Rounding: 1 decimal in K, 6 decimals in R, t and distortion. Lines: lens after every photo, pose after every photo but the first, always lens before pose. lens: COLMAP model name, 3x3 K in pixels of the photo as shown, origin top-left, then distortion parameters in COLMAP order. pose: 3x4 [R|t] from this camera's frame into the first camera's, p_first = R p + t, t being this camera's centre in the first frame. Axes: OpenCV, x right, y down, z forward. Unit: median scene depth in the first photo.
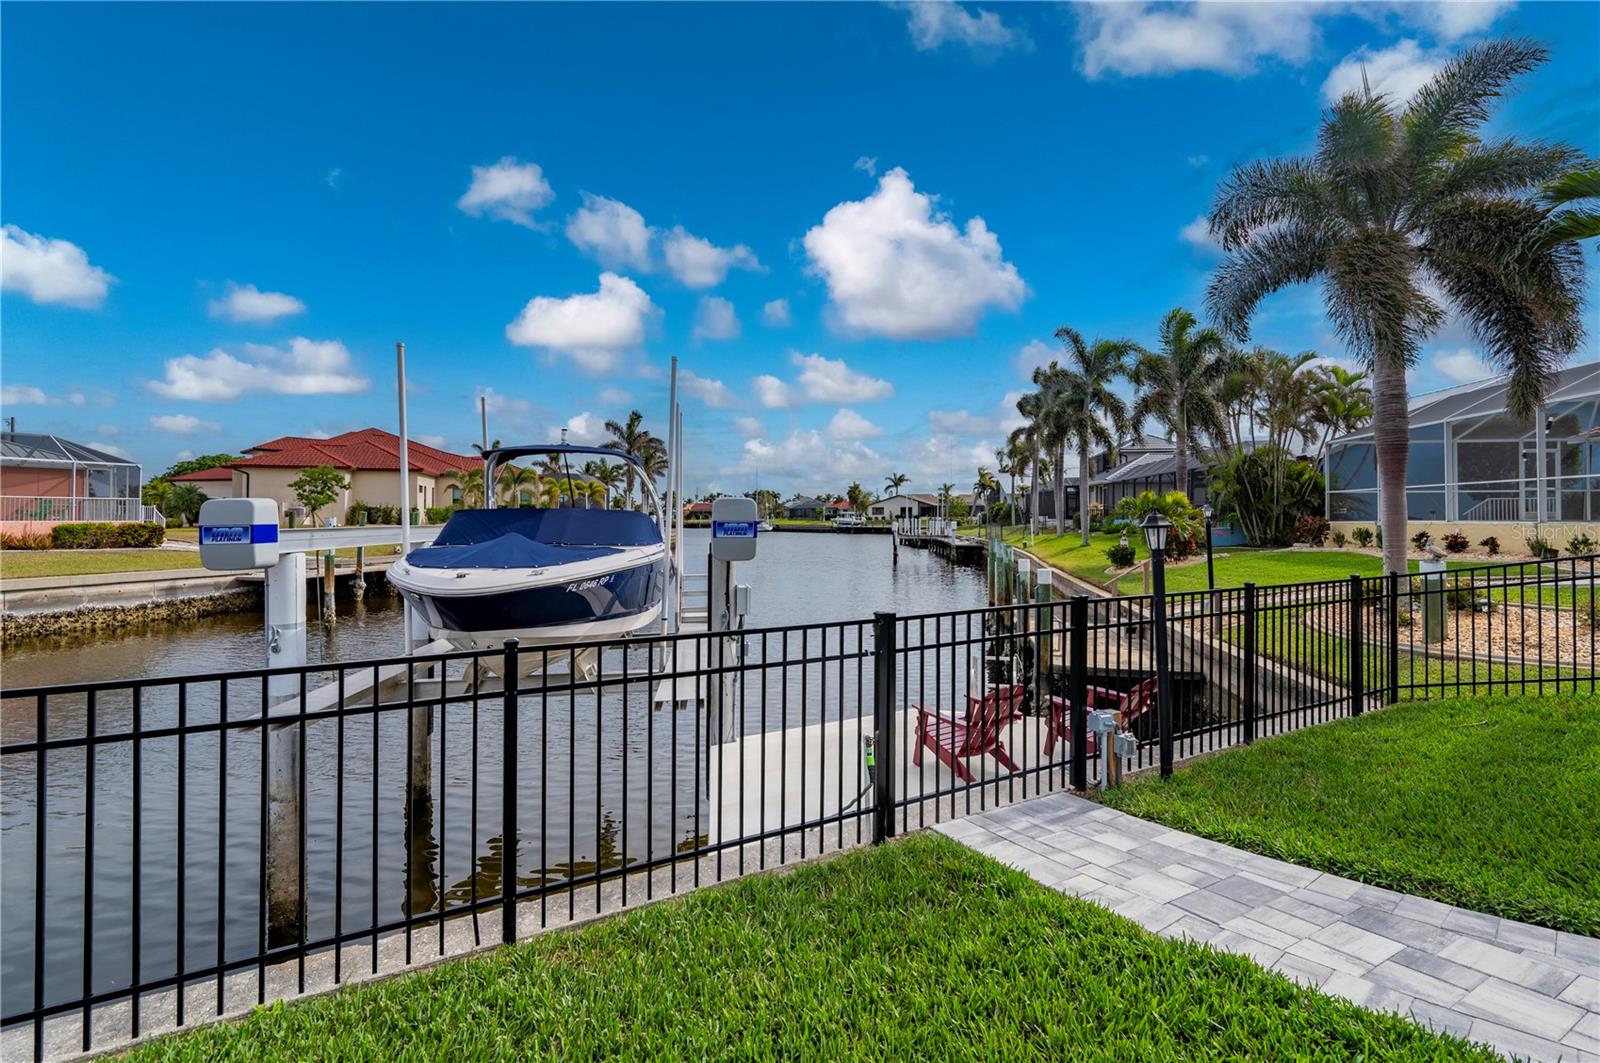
lens RADIAL K [[722.0, 0, 839.6], [0, 722.0, 515.8], [0, 0, 1]] dist [0.037898, 0.000323]
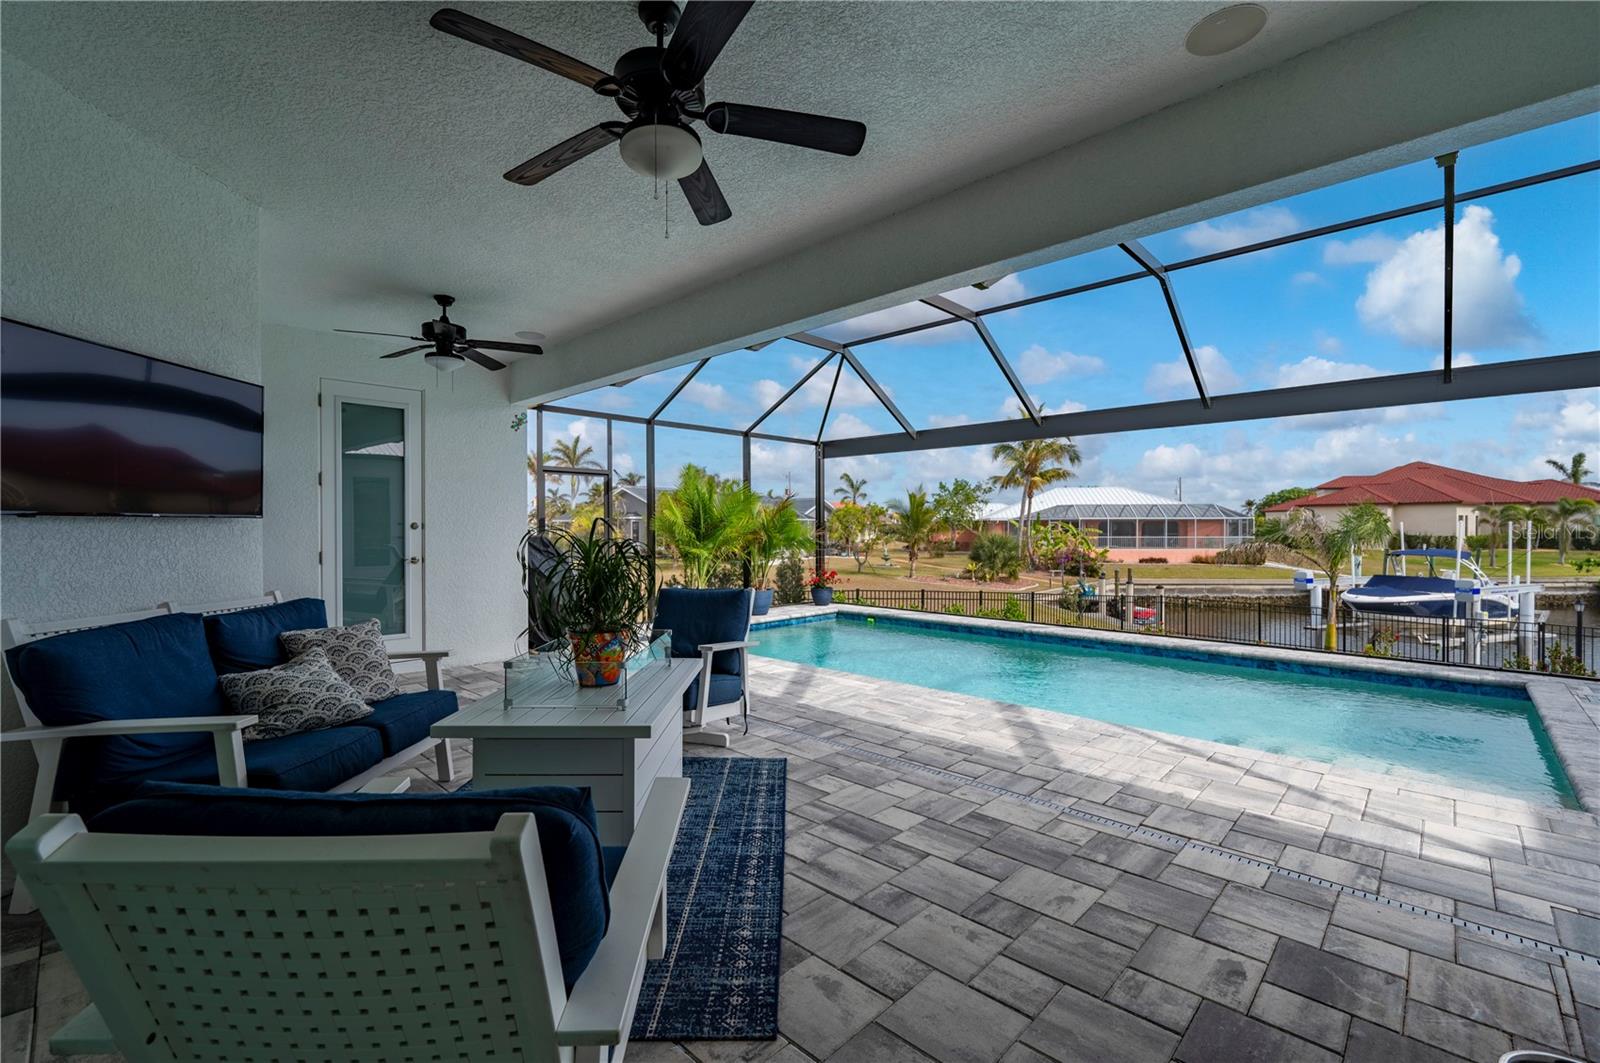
lens RADIAL K [[677.9, 0, 794.4], [0, 677.9, 527.9], [0, 0, 1]] dist [-0.001431, -0.000383]
pose [[0.237496, -0.002378, -0.971386, 0.257002], [0.000208, 0.999997, -0.002397, -0.029209], [0.971389, 0.000367, 0.237495, -0.311420]]
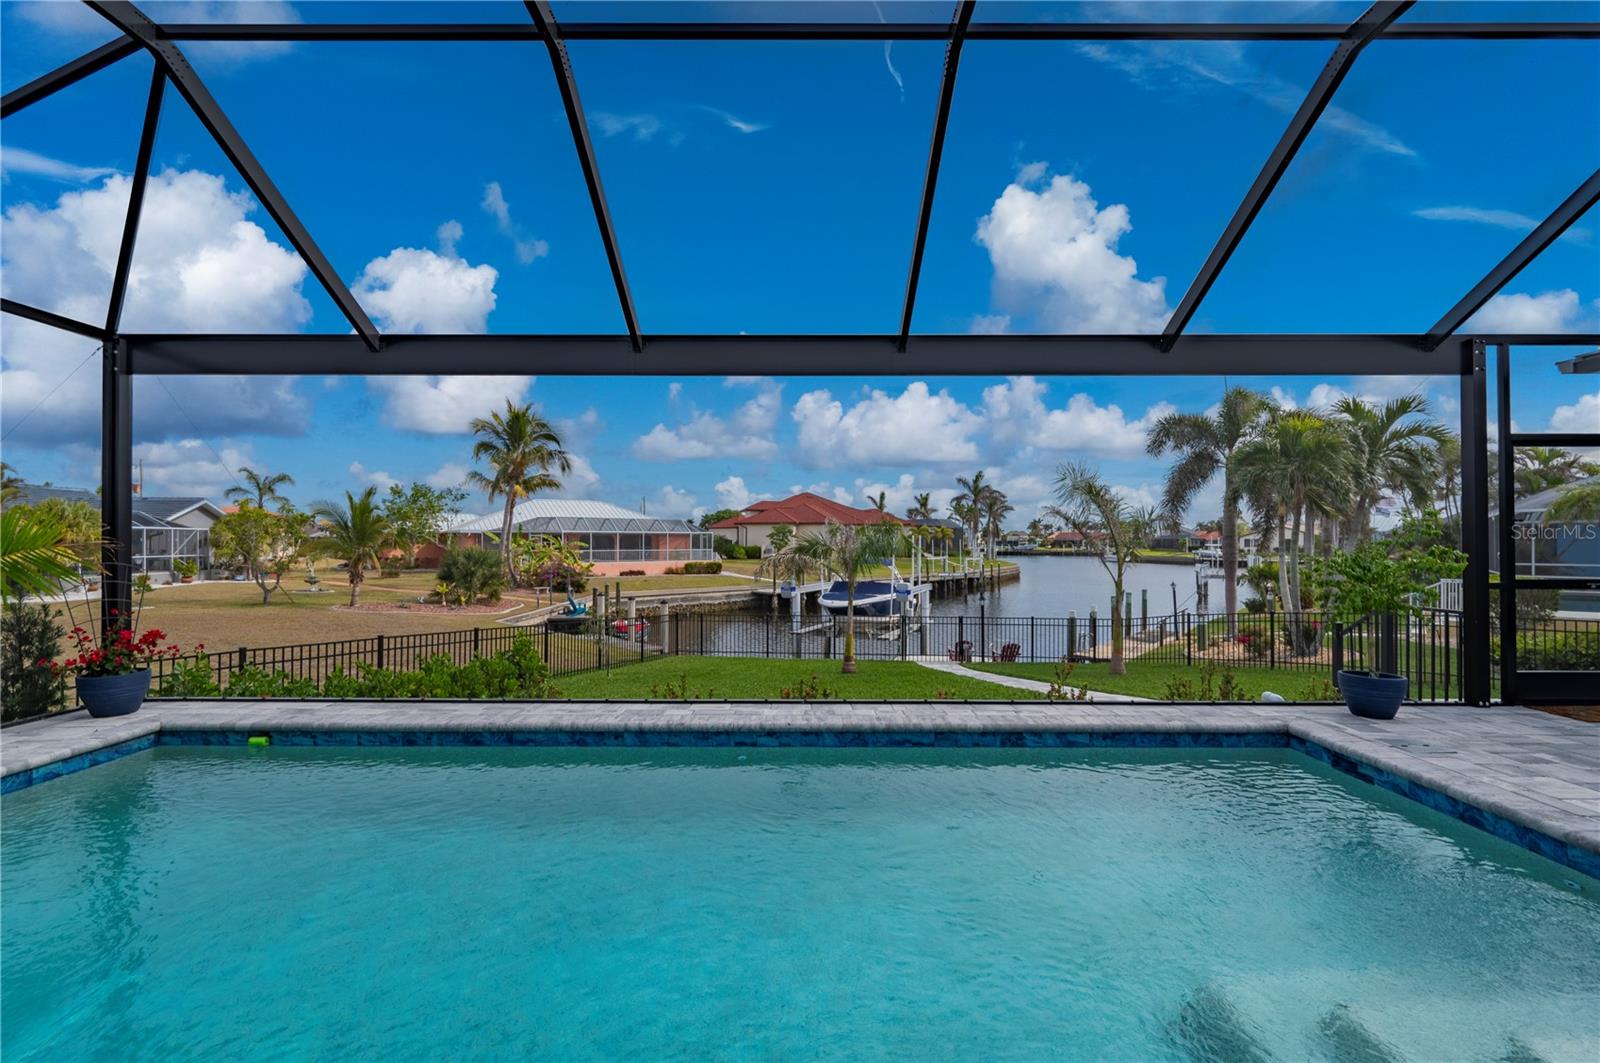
lens RADIAL K [[674.0, 0, 812.4], [0, 674.0, 535.6], [0, 0, 1]] dist [-0.001564, -0.000255]
pose [[0.847544, -0.006836, -0.530680, 0.174935], [0.000887, 0.999934, -0.011464, -0.028025], [0.530724, 0.009245, 0.847495, -0.277826]]
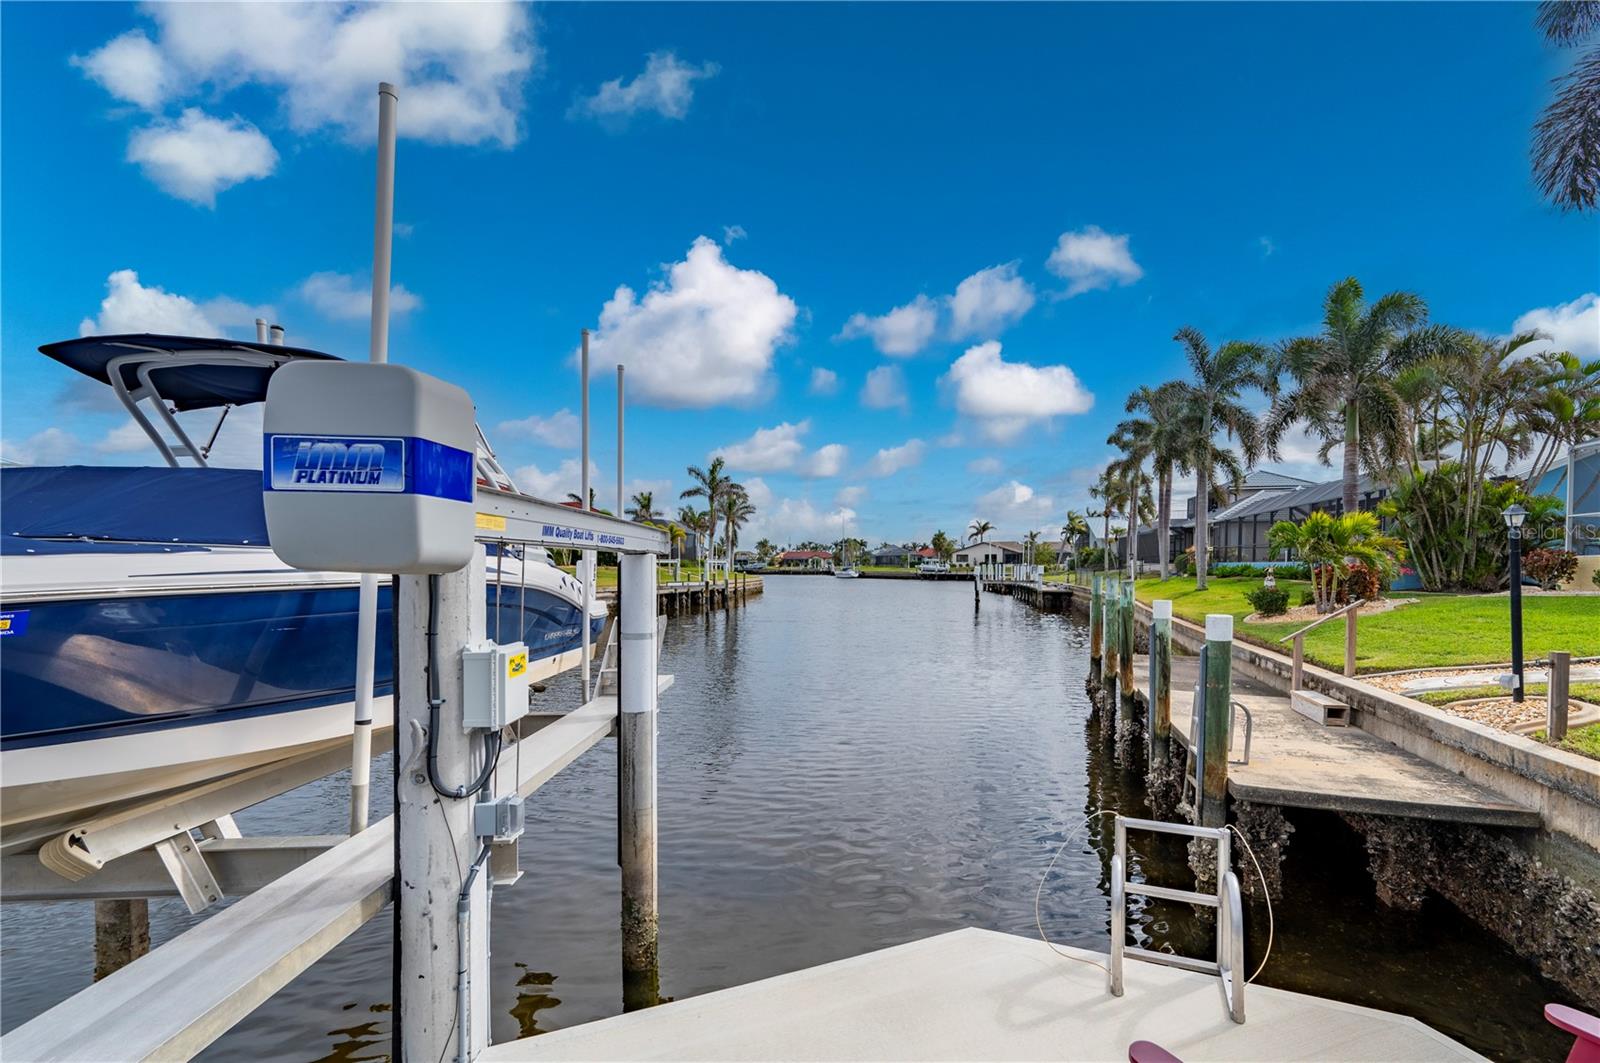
lens RADIAL K [[685.2, 0, 833.8], [0, 685.2, 586.0], [0, 0, 1]] dist [-0.001808, -0.000459]
pose [[0.991052, 0.006241, -0.133331, 0.015348], [-0.002015, 0.999492, 0.031809, 0.009775], [0.133462, -0.031255, 0.990561, 0.121989]]
